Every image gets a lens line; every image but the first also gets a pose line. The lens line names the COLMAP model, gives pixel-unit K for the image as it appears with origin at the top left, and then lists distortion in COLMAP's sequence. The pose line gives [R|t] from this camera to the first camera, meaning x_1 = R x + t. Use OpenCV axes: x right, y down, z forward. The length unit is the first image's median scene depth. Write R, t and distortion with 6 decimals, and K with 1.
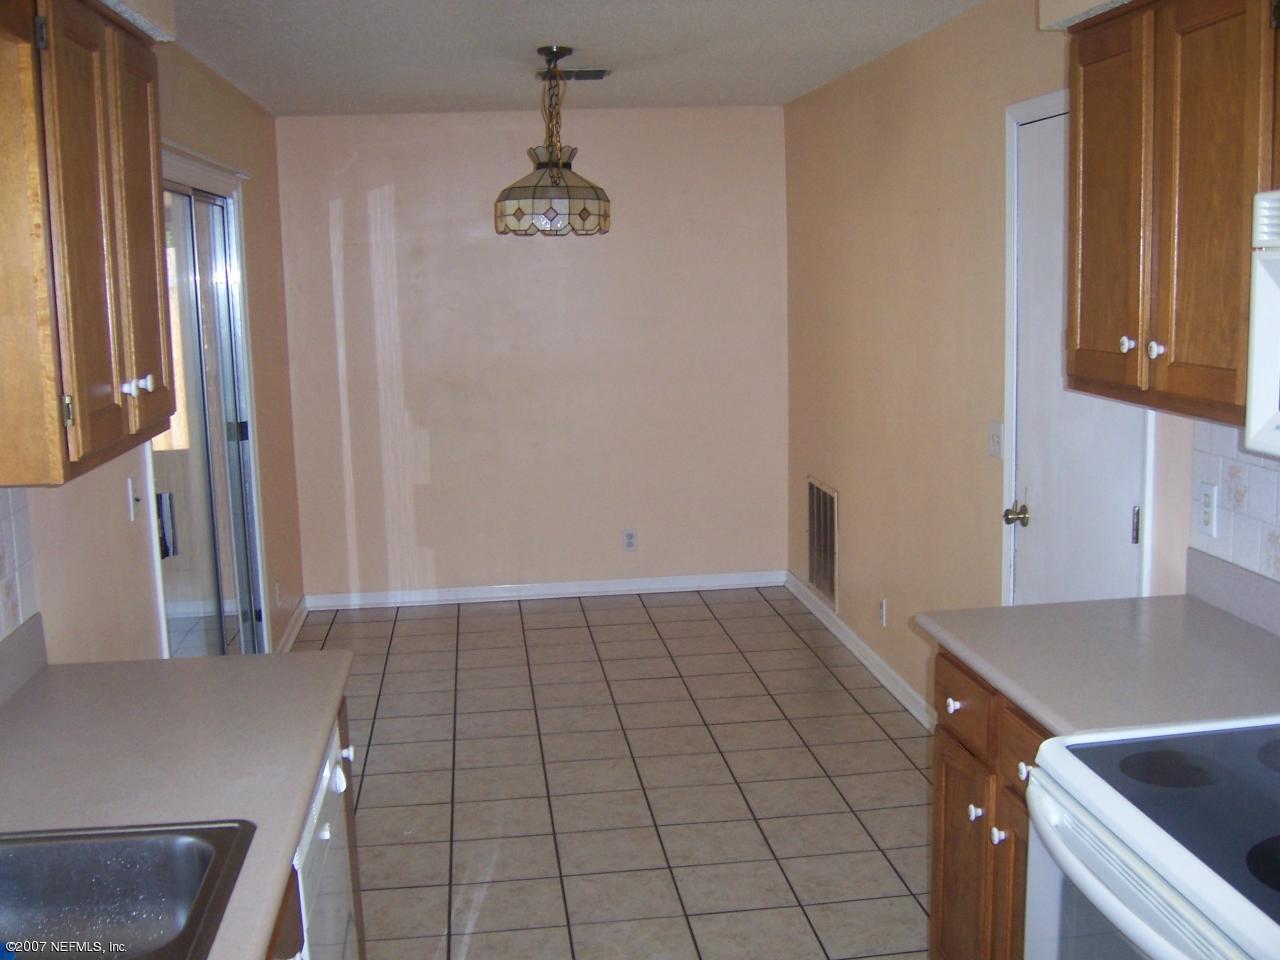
lens RADIAL K [[1402.6, 0, 641.3], [0, 1402.6, 510.1], [0, 0, 1]] dist [-0.129381, 0.081673]
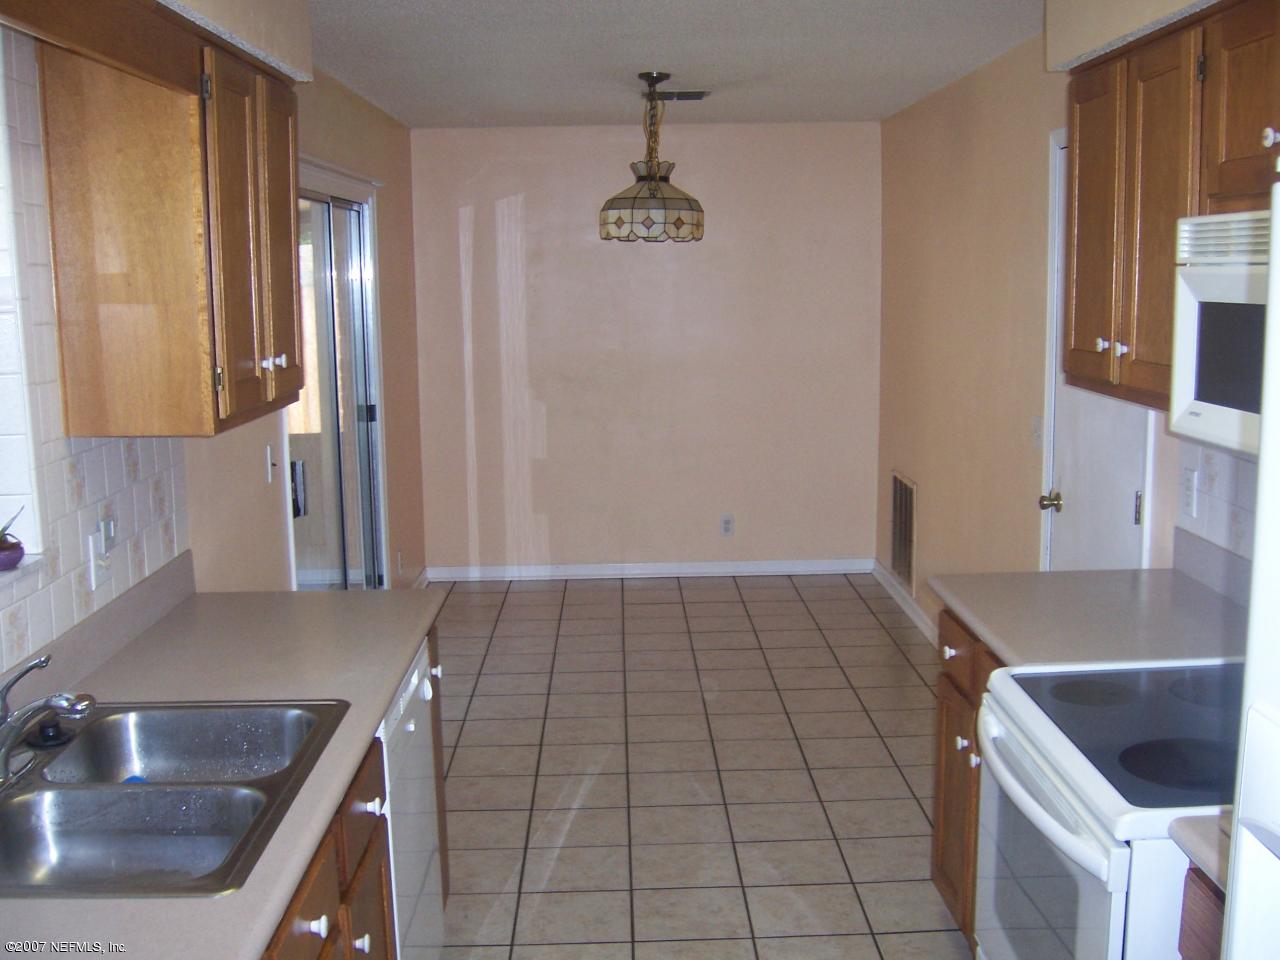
lens RADIAL K [[1402.6, 0, 641.3], [0, 1402.6, 510.1], [0, 0, 1]] dist [-0.129381, 0.081673]
pose [[0.994910, 0.028846, -0.096553, 0.051684], [-0.028968, 0.999580, 0.000139, 0.019191], [0.096517, 0.002659, 0.995328, -0.124538]]
